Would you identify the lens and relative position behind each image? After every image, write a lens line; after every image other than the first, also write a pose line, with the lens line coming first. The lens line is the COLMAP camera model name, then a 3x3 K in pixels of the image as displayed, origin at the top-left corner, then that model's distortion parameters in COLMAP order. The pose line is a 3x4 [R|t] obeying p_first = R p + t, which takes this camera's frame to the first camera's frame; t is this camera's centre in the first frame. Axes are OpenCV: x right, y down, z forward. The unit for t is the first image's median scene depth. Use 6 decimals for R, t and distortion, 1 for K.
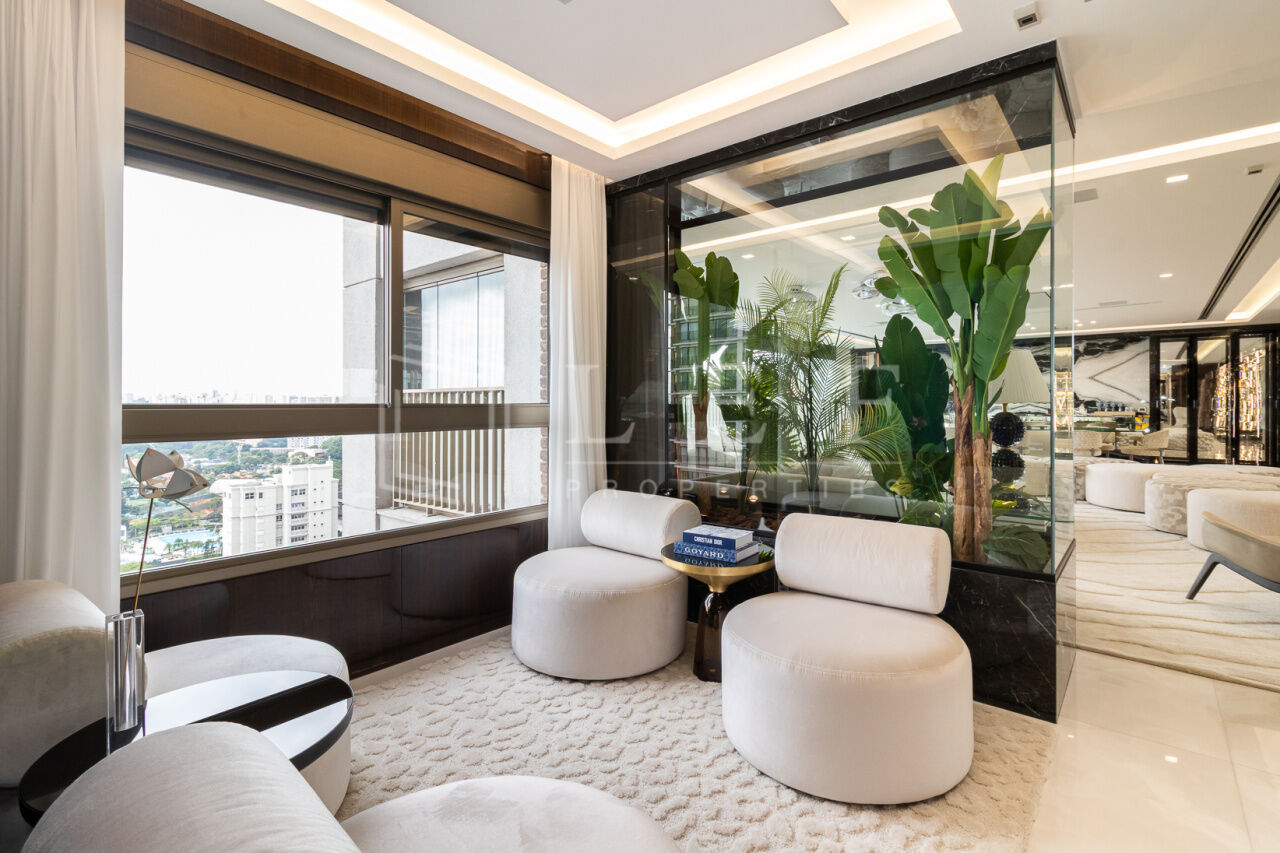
lens RADIAL K [[596.8, 0, 672.2], [0, 596.8, 405.8], [0, 0, 1]] dist [0.009440, -0.000187]
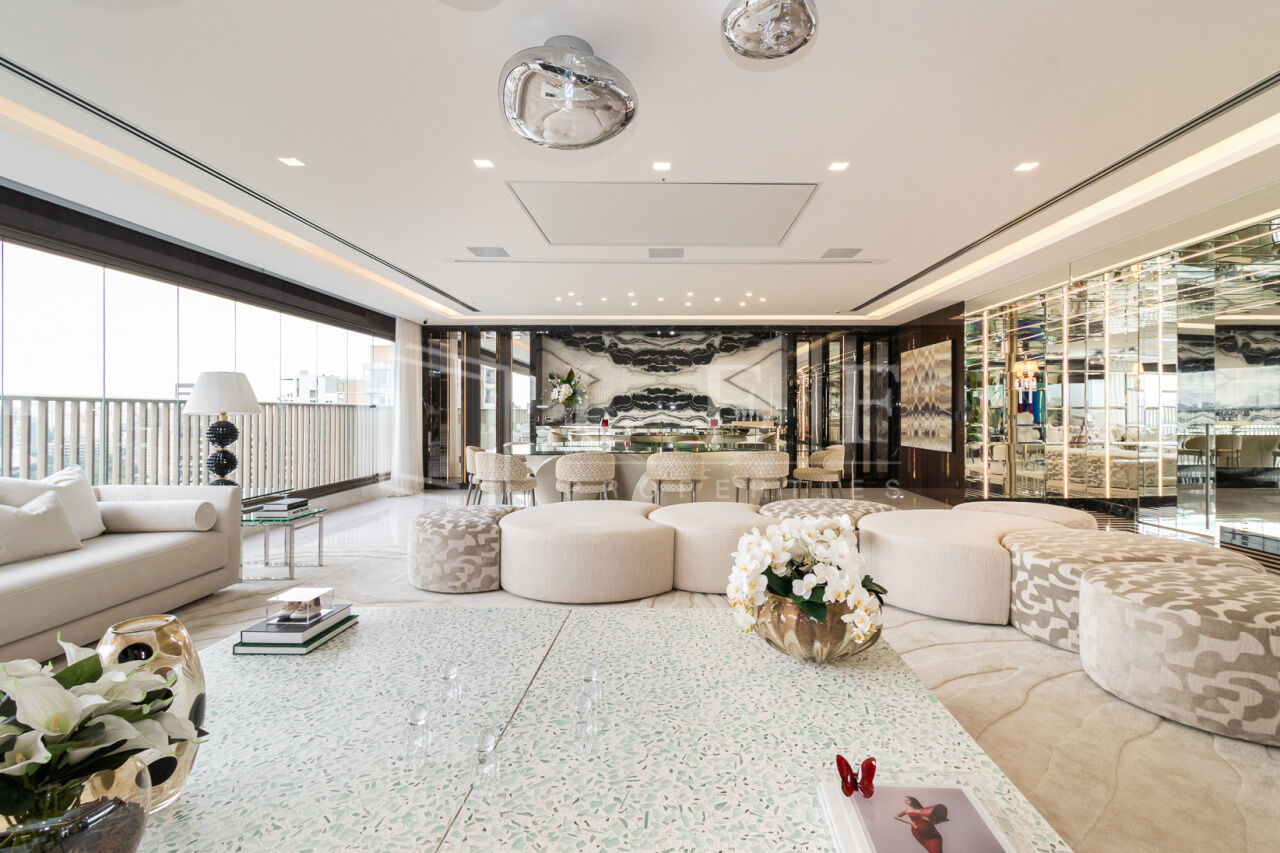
lens RADIAL K [[596.8, 0, 643.1], [0, 596.8, 413.4], [0, 0, 1]] dist [0.009440, -0.000187]
pose [[0.804489, 0.003708, 0.593956, 0.565743], [-0.003872, 0.999992, -0.000999, -0.001480], [-0.593955, -0.001496, 0.804497, 1.827111]]
